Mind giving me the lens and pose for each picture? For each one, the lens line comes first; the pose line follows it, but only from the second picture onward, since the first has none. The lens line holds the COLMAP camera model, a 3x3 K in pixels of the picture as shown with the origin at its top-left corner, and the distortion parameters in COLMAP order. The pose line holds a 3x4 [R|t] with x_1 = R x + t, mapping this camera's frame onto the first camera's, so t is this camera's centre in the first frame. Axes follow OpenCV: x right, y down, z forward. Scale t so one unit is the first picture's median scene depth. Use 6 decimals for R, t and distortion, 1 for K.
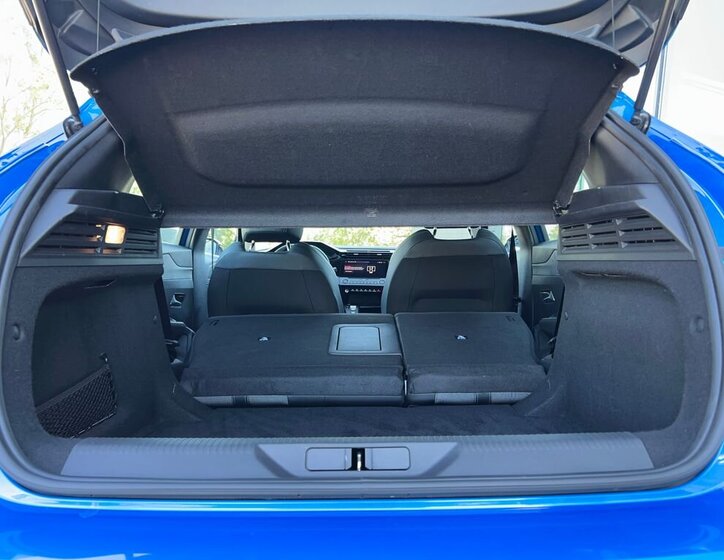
lens RADIAL K [[578.0, 0, 362.0], [0, 578.0, 280.0], [0, 0, 1]] dist [0.007115, -0.003693]
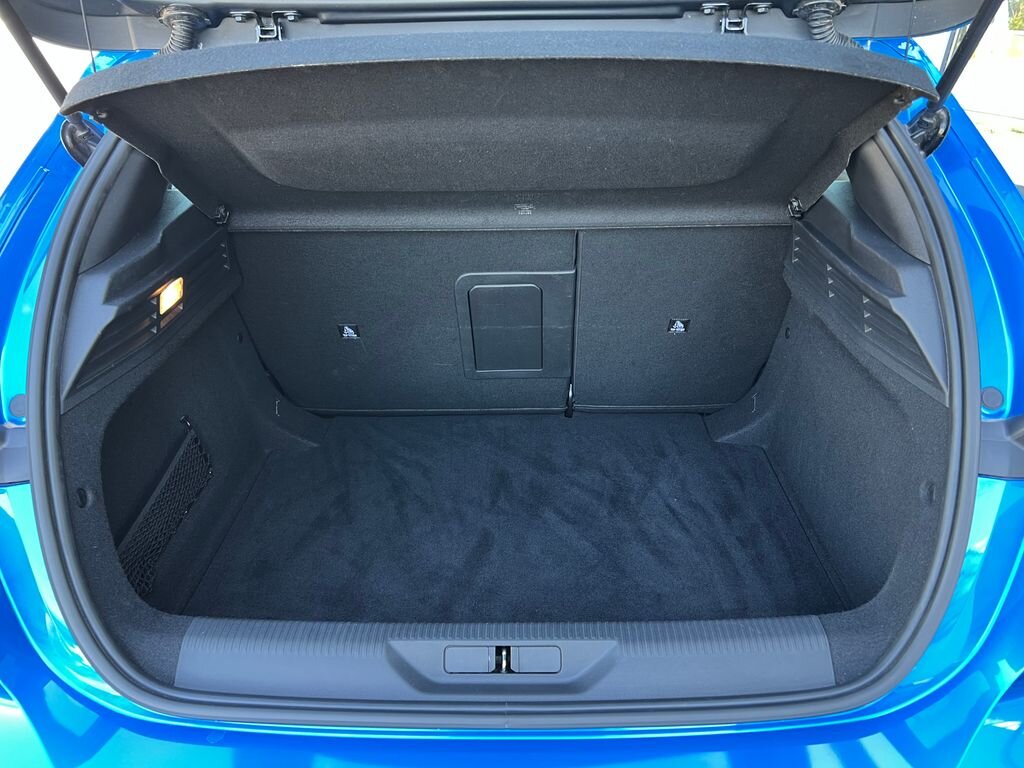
lens RADIAL K [[794.1, 0, 512.0], [0, 794.1, 384.0], [0, 0, 1]] dist [-0.003523, 0.002603]
pose [[0.999827, -0.001856, -0.018518, 0.030348], [0.009675, 0.901841, 0.431959, -0.589698], [0.015899, -0.432063, 0.901703, 0.083663]]
